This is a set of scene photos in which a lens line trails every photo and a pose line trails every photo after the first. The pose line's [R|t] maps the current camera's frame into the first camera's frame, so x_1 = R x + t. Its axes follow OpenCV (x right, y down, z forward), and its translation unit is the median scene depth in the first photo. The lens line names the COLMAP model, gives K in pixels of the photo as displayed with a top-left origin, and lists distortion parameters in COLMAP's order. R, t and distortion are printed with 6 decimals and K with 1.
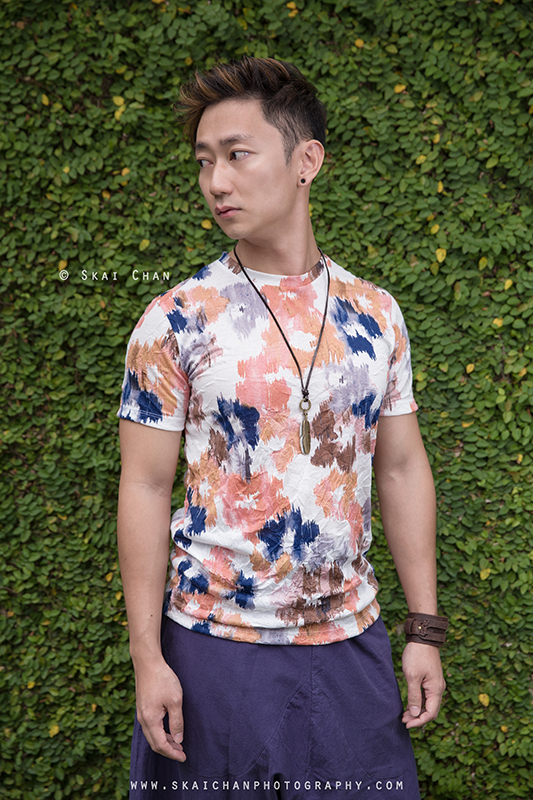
lens RADIAL K [[1288.4, 0, 266.5], [0, 1288.4, 400.0], [0, 0, 1]] dist [0.070004, 0.154803]
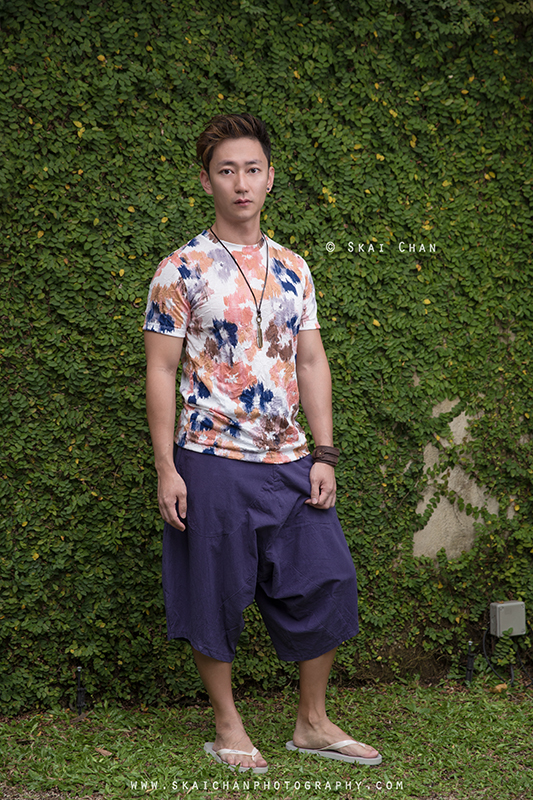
lens RADIAL K [[1580.8, 0, 266.5], [0, 1580.8, 400.0], [0, 0, 1]] dist [0.043064, 0.260006]
pose [[0.876640, -0.024939, 0.480501, -0.803851], [0.024553, 0.999673, 0.007091, 0.076698], [-0.480520, 0.005581, 0.876966, -0.690598]]
